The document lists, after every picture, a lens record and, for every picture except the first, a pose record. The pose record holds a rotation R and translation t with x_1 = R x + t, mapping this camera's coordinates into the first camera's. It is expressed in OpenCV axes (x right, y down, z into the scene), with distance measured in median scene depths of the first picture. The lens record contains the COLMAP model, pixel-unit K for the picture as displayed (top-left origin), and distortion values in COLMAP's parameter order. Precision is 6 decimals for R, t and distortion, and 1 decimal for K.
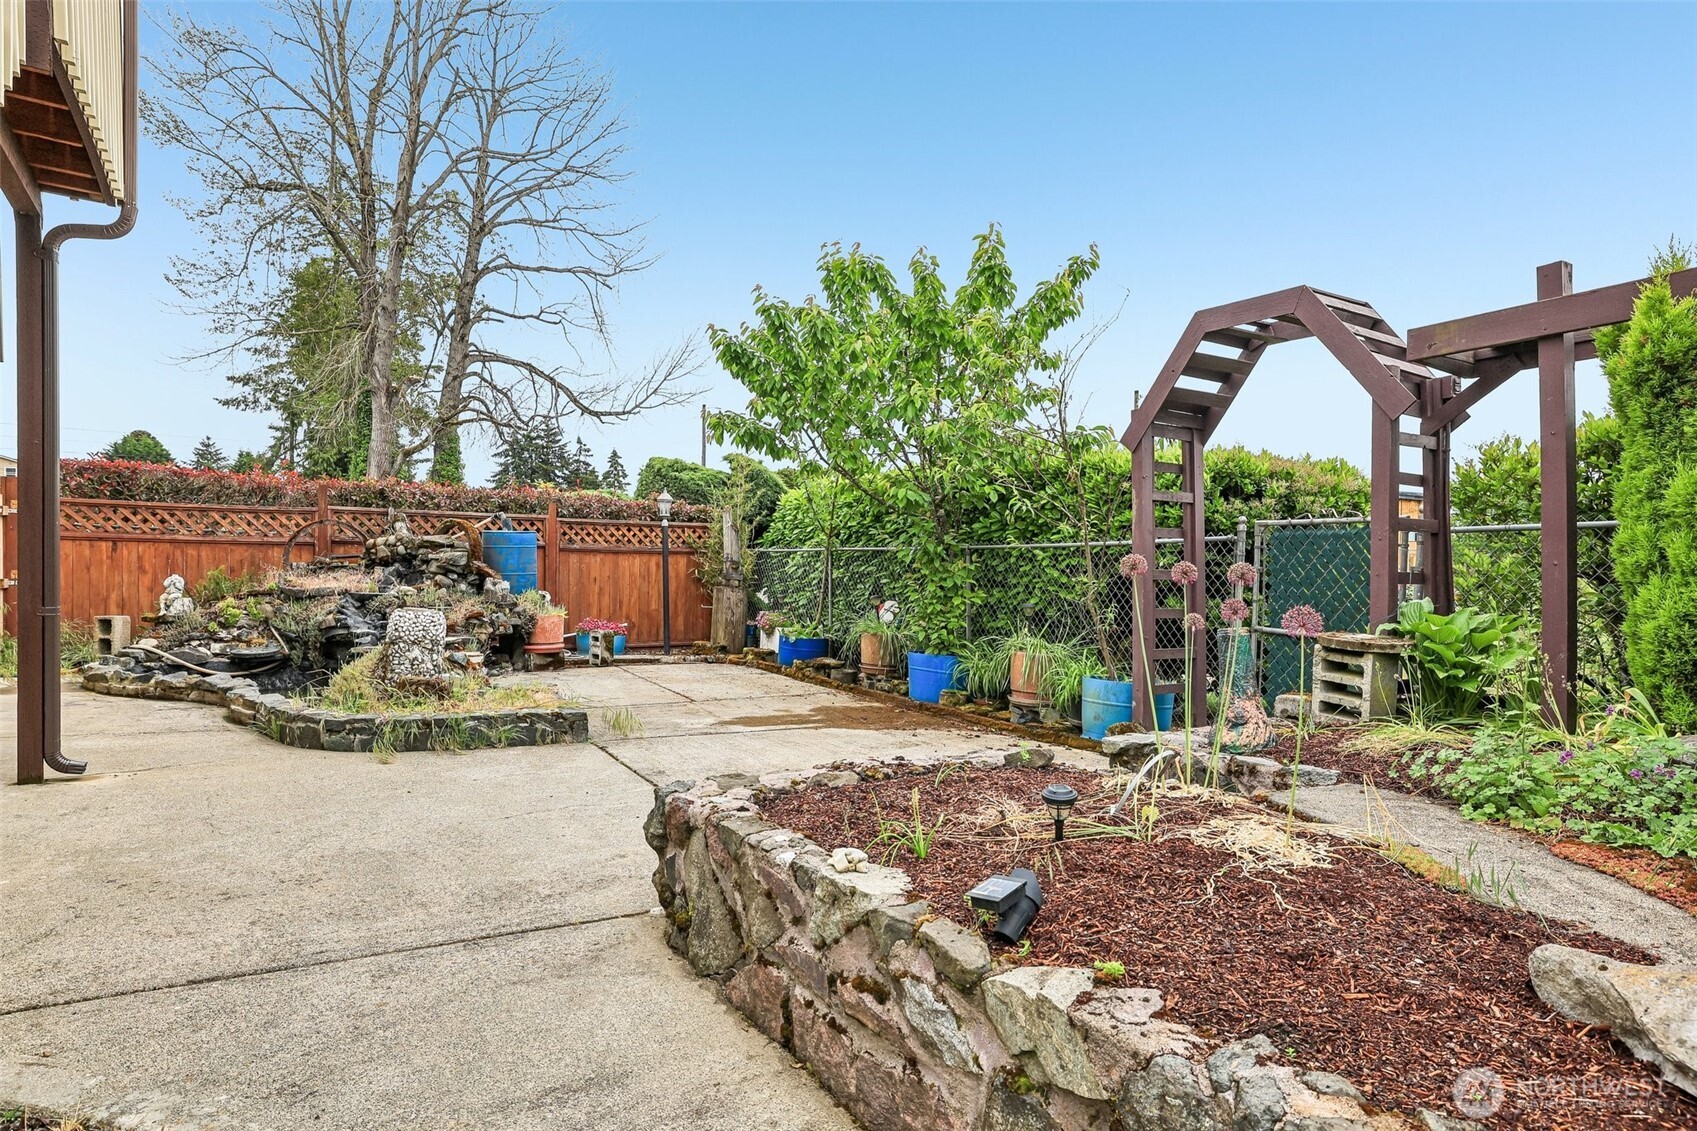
lens RADIAL K [[917.7, 0, 848.5], [0, 917.7, 565.5], [0, 0, 1]] dist [-0.036490, 0.030878]
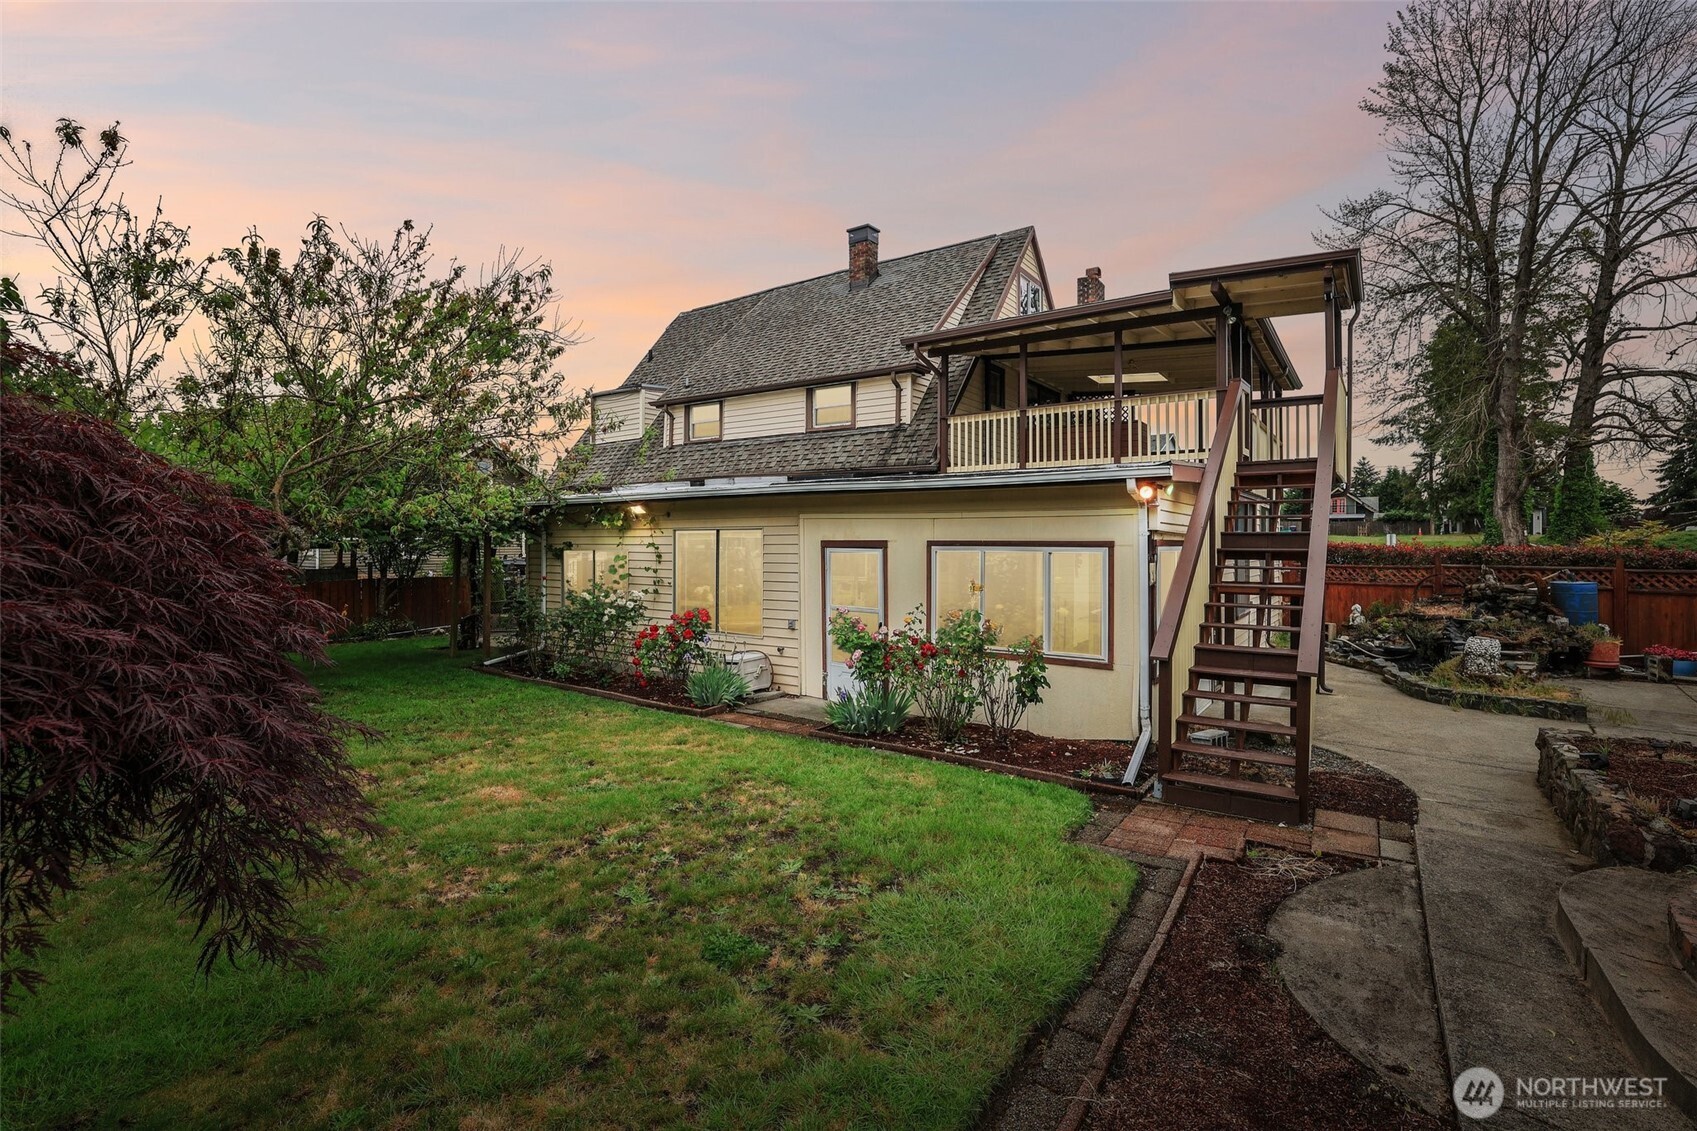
lens RADIAL K [[780.4, 0, 845.9], [0, 780.4, 559.4], [0, 0, 1]] dist [-0.045279, 0.018076]
pose [[0.356269, 0.006237, -0.934362, 0.372855], [0.003685, 0.999961, 0.008080, -0.092248], [0.934376, -0.006322, 0.356232, -0.559227]]
